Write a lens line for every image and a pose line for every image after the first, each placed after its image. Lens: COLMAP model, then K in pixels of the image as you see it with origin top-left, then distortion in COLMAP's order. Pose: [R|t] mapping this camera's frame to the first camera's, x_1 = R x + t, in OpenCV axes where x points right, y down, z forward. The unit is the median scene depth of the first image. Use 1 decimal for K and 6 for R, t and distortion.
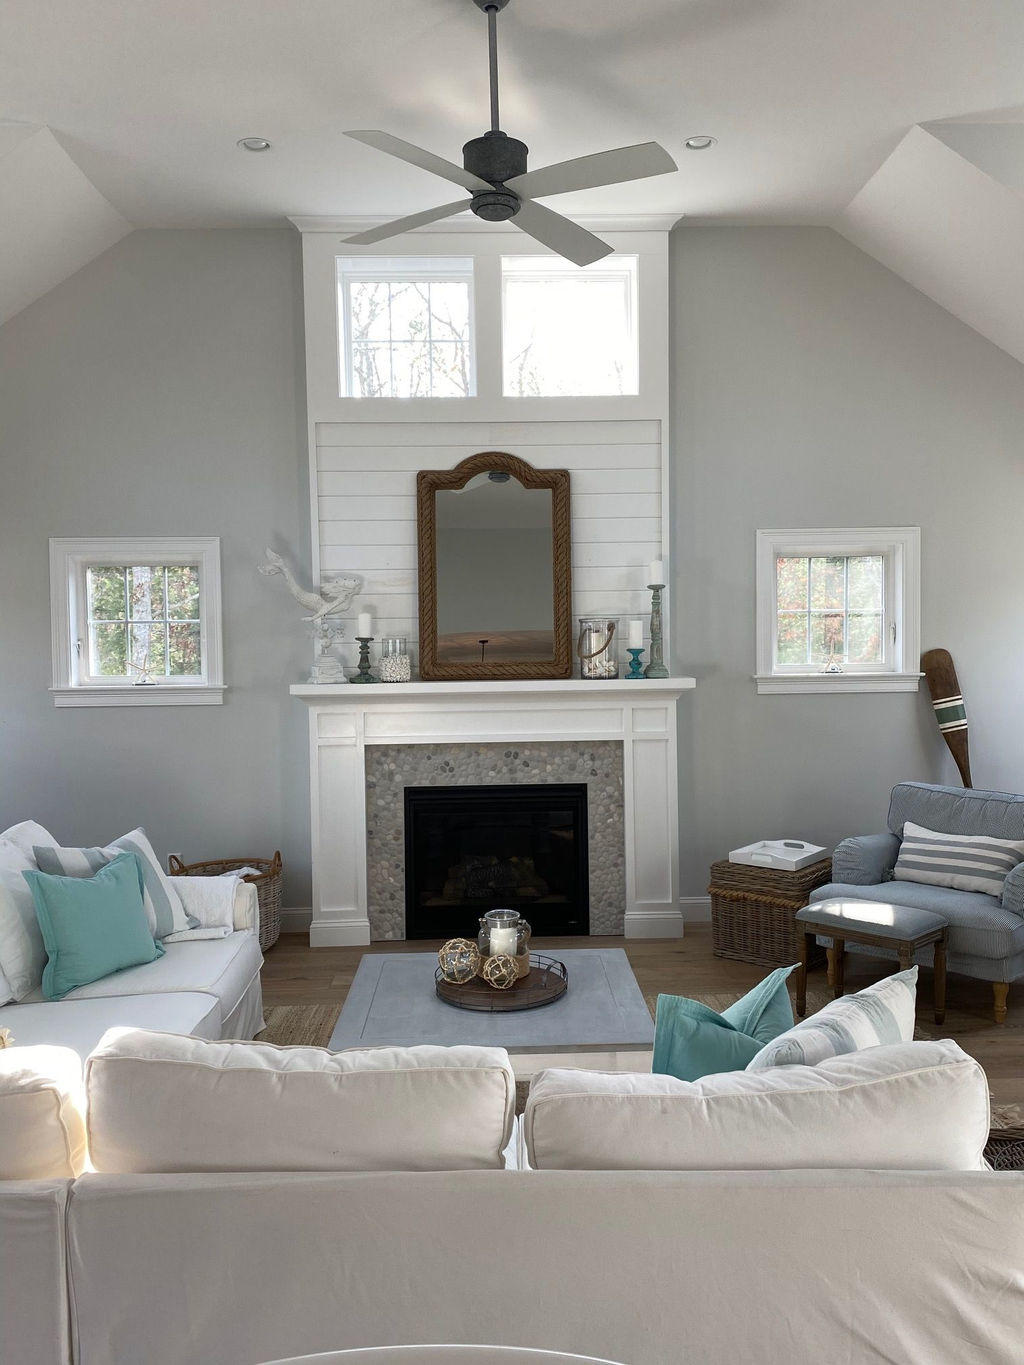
lens RADIAL K [[1130.8, 0, 517.3], [0, 1130.8, 677.5], [0, 0, 1]] dist [0.200483, -0.579083]
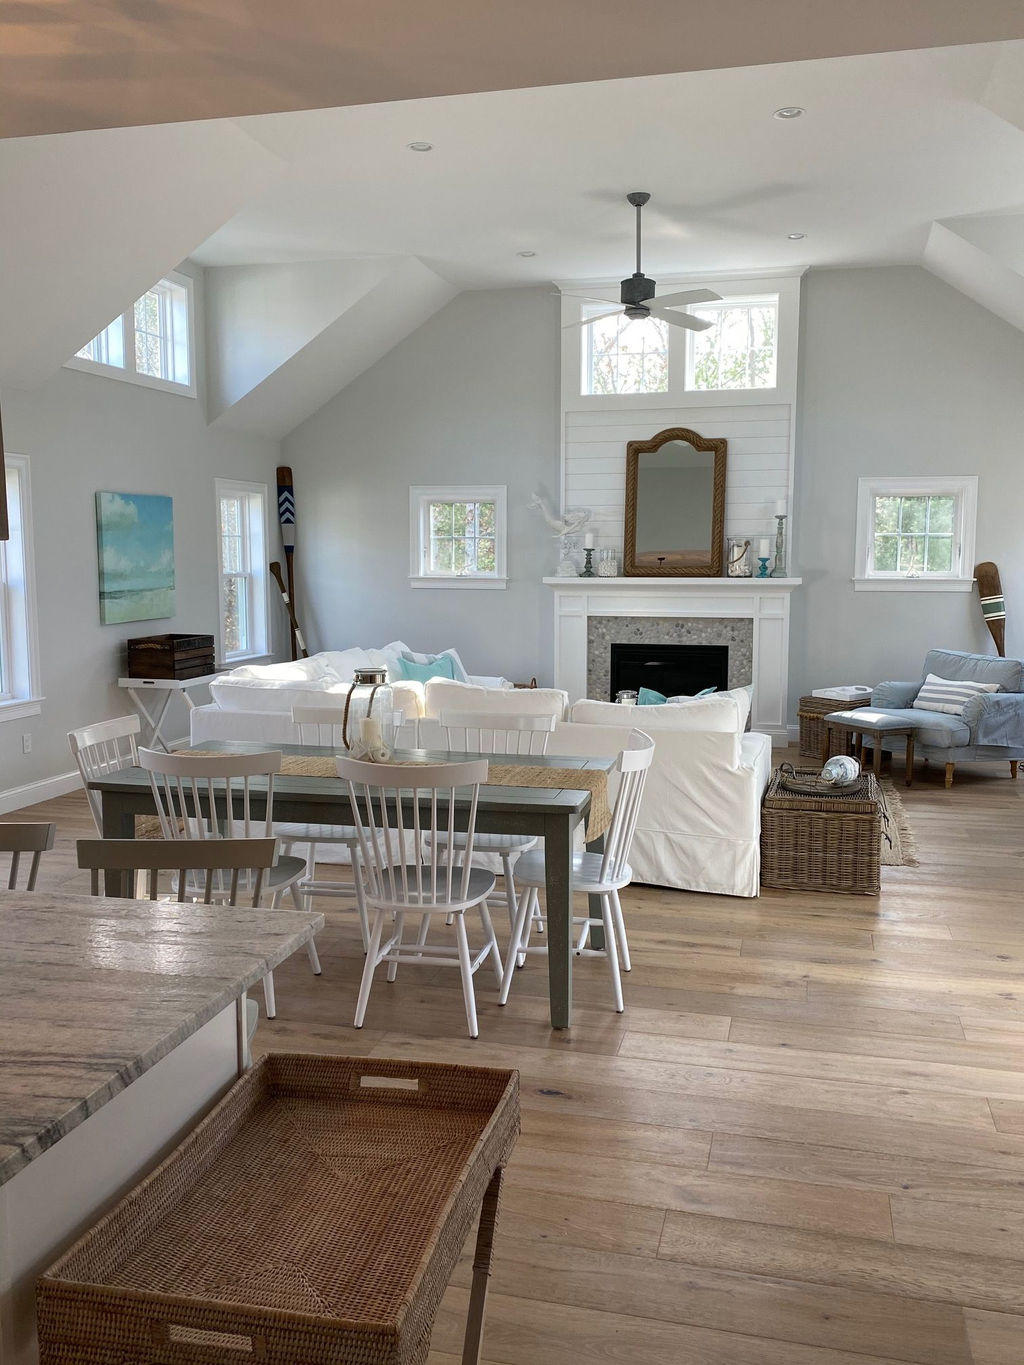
lens RADIAL K [[1130.8, 0, 517.3], [0, 1130.8, 677.5], [0, 0, 1]] dist [0.200483, -0.579083]
pose [[0.960424, 0.046754, -0.274591, 0.212953], [-0.028113, 0.997049, 0.071435, 0.034178], [0.277120, -0.060888, 0.958904, -0.566066]]
